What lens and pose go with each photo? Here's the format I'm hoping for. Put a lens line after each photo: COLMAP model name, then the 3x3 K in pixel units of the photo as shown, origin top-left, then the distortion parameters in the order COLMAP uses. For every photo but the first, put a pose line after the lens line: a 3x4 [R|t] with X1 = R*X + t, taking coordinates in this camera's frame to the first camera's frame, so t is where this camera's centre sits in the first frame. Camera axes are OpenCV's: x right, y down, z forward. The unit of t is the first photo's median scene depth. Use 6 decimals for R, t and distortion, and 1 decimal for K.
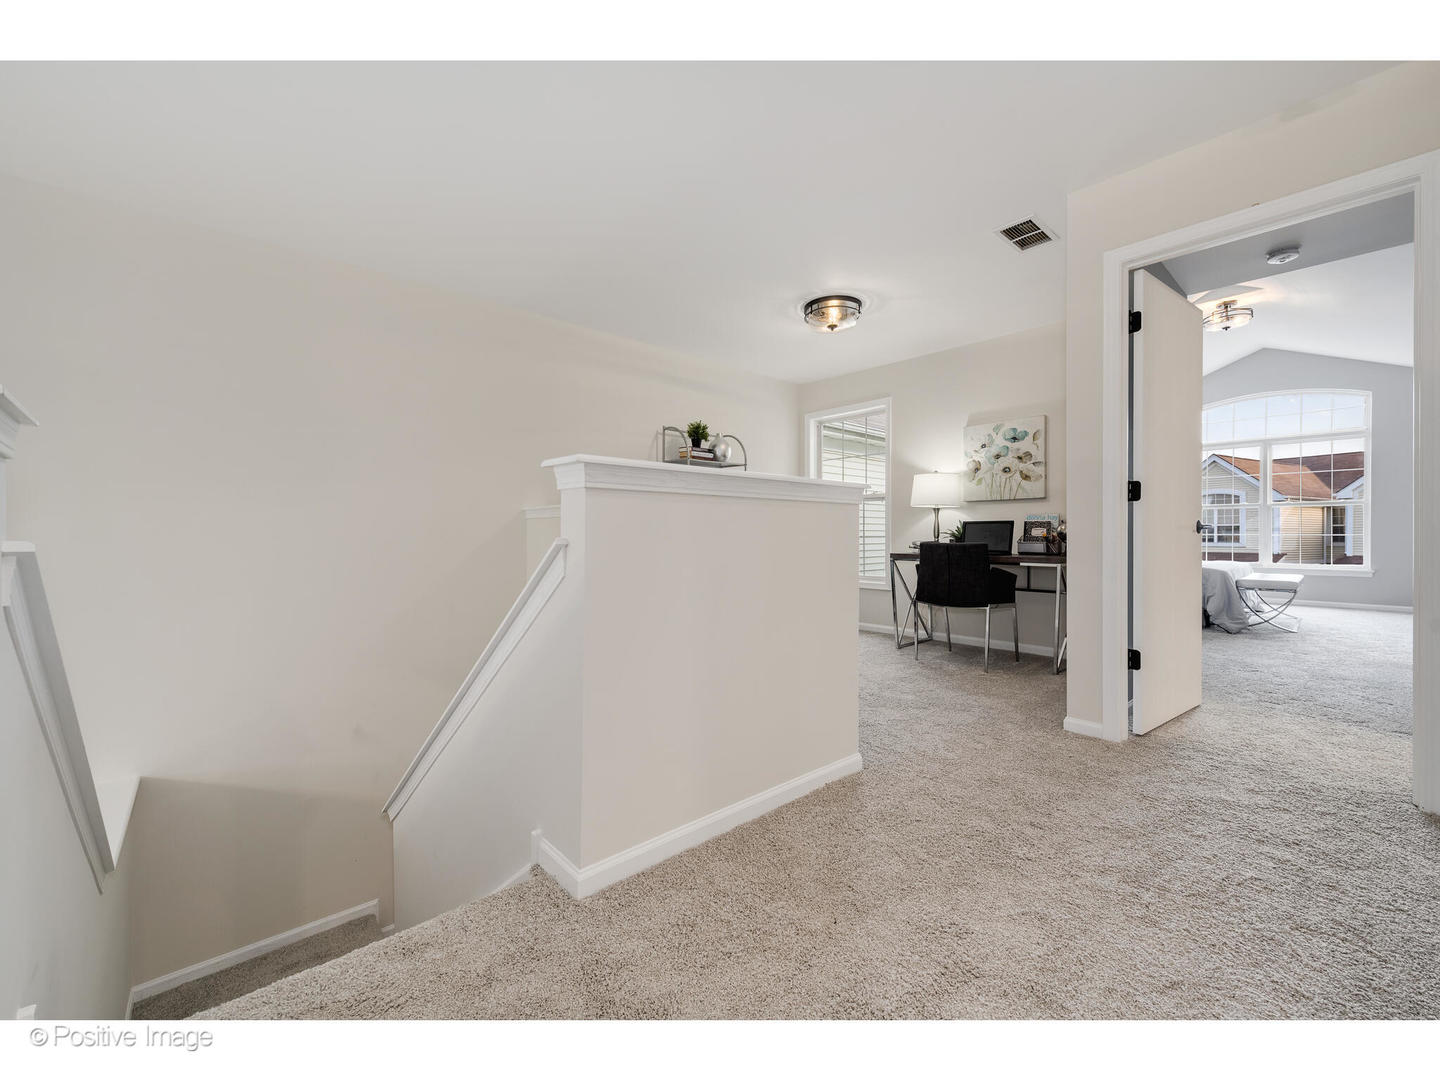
lens RADIAL K [[581.1, 0, 720.0], [0, 581.1, 540.0], [0, 0, 1]] dist [-0.000885, -0.000060]
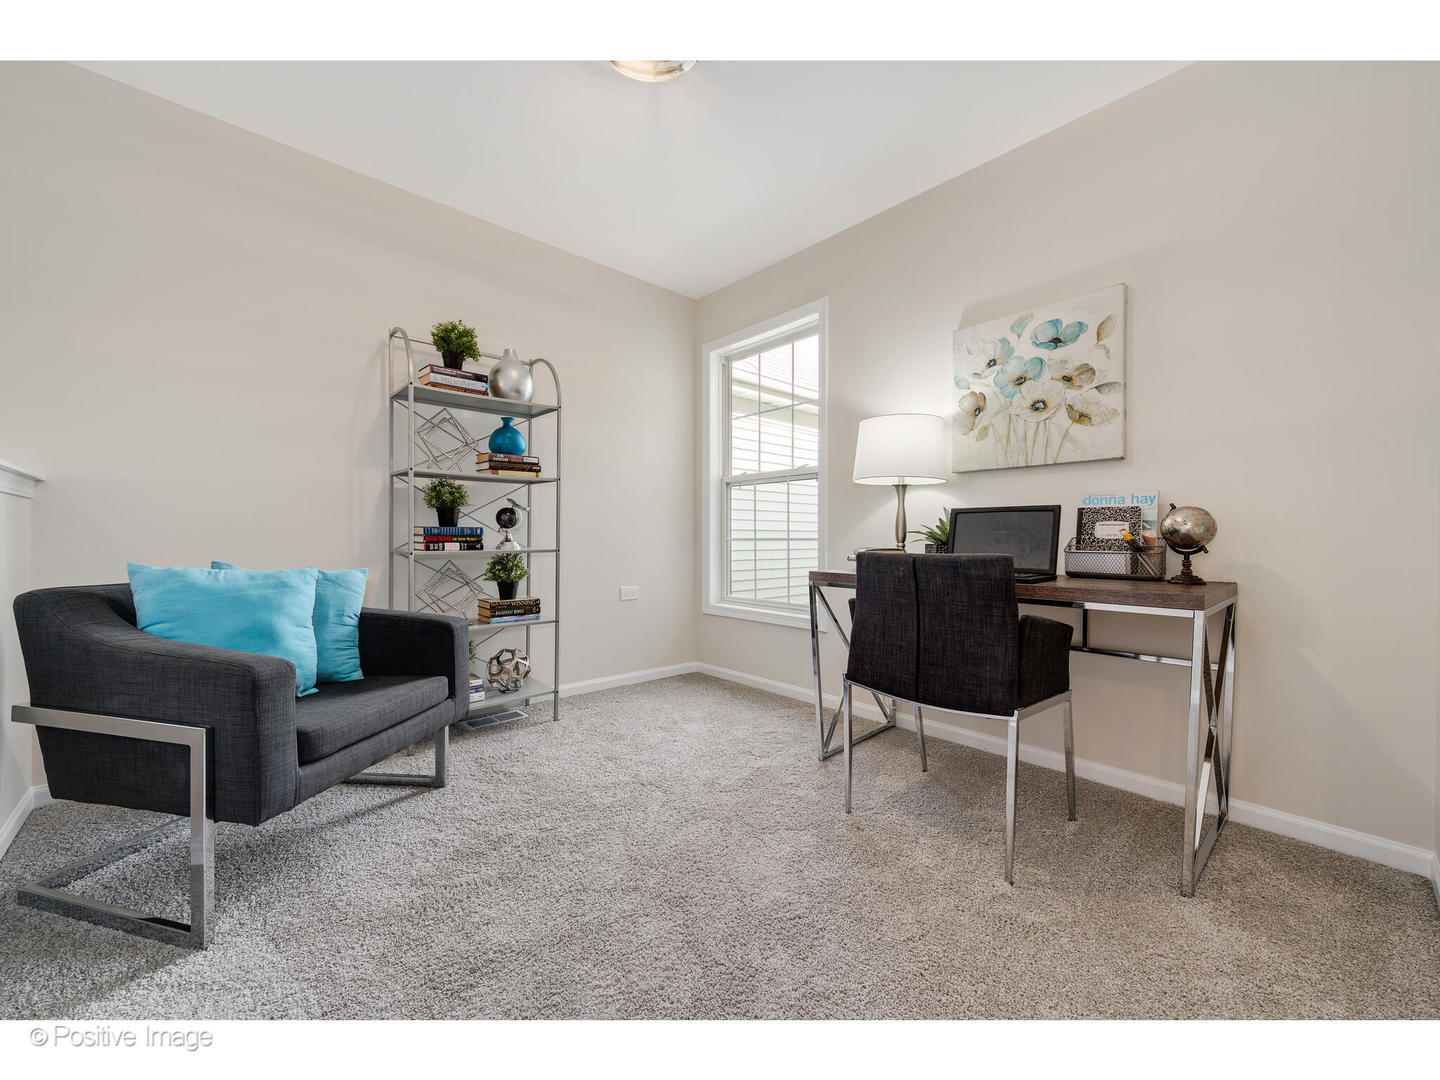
lens RADIAL K [[574.3, 0, 720.0], [0, 574.3, 540.0], [0, 0, 1]] dist [0.011842, -0.000083]
pose [[0.999908, 0.003893, 0.013010, 0.214742], [-0.003787, 0.999960, -0.008143, -0.000440], [-0.013041, 0.008093, 0.999882, 0.511967]]
